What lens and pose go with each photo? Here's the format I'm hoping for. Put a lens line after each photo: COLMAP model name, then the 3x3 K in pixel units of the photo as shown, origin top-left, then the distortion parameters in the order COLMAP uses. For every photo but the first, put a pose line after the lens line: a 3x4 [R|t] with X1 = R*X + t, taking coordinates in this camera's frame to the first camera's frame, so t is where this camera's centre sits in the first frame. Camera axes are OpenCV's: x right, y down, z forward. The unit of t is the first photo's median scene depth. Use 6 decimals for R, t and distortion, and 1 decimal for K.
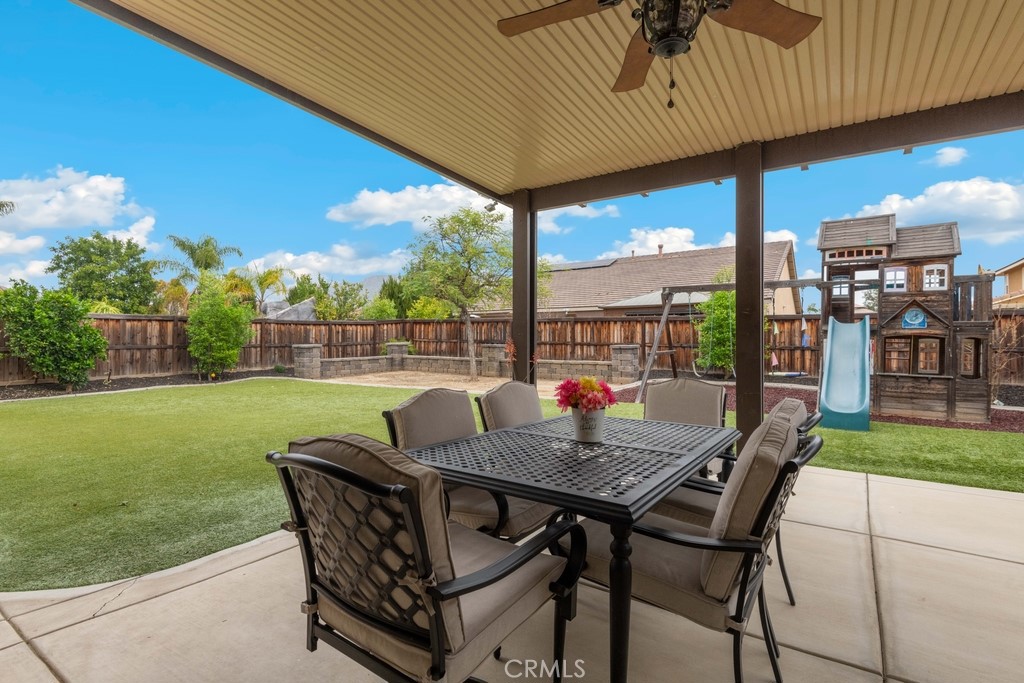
lens RADIAL K [[476.1, 0, 520.2], [0, 476.1, 340.9], [0, 0, 1]] dist [-0.014440, -0.002190]
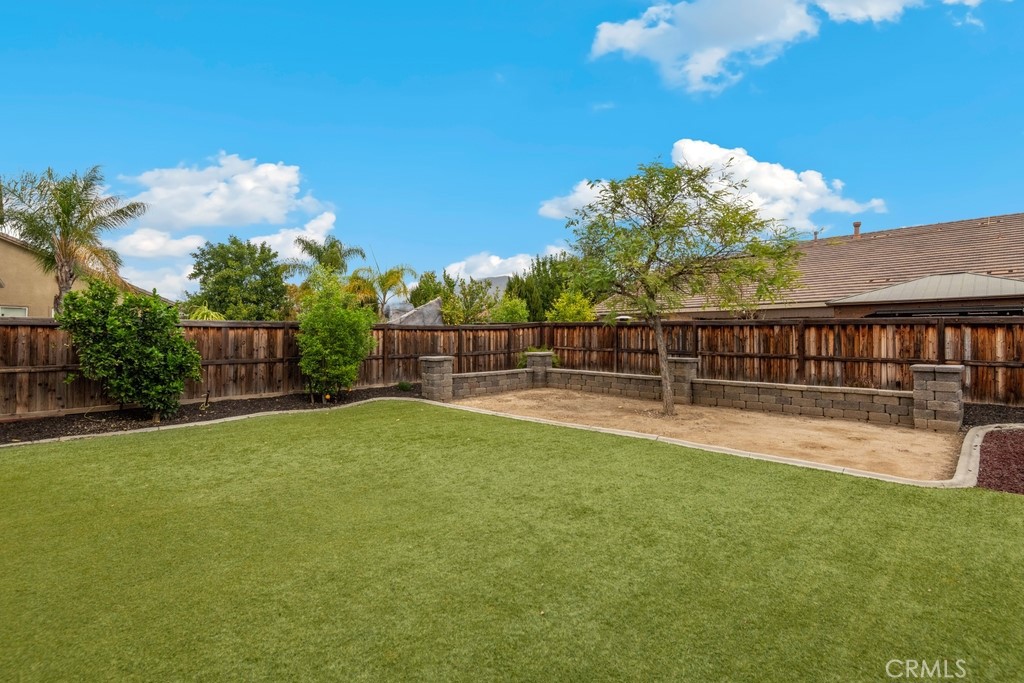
lens RADIAL K [[476.1, 0, 510.9], [0, 476.1, 336.5], [0, 0, 1]] dist [-0.014440, -0.002190]
pose [[0.972280, 0.000062, -0.233819, -0.137067], [-0.002391, 0.999950, -0.009679, -0.017301], [0.233807, 0.009970, 0.972232, 0.246602]]
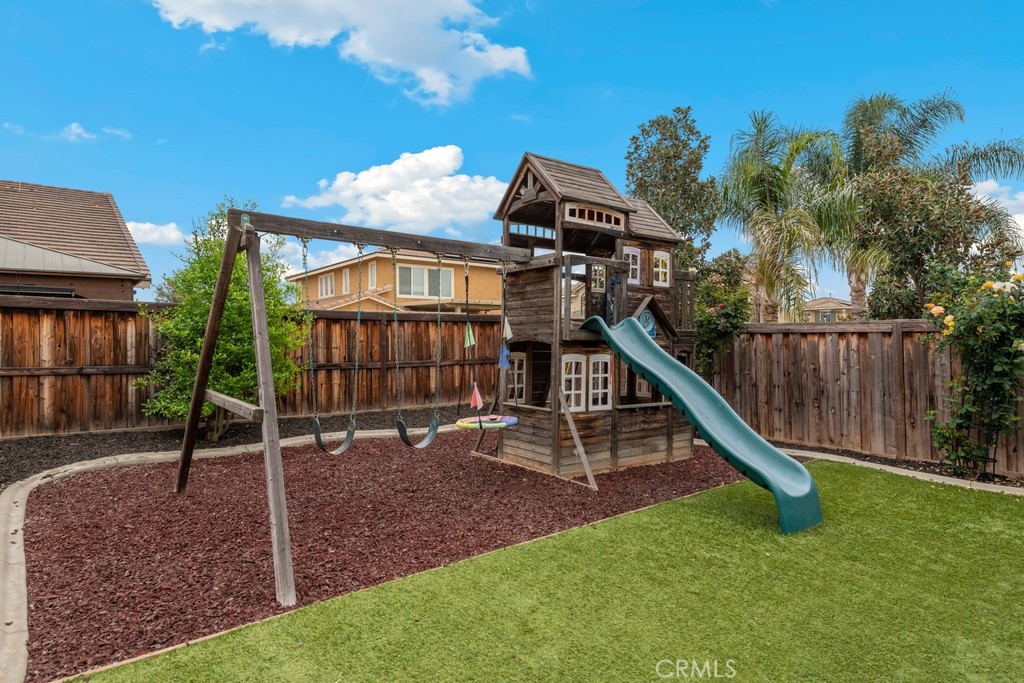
lens RADIAL K [[580.3, 0, 505.6], [0, 580.3, 337.1], [0, 0, 1]] dist [0.014963, -0.001450]
pose [[0.307372, 0.004895, 0.951577, -0.024836], [0.009189, 0.999925, -0.008112, -0.010972], [-0.951545, 0.011237, 0.307304, 0.441768]]
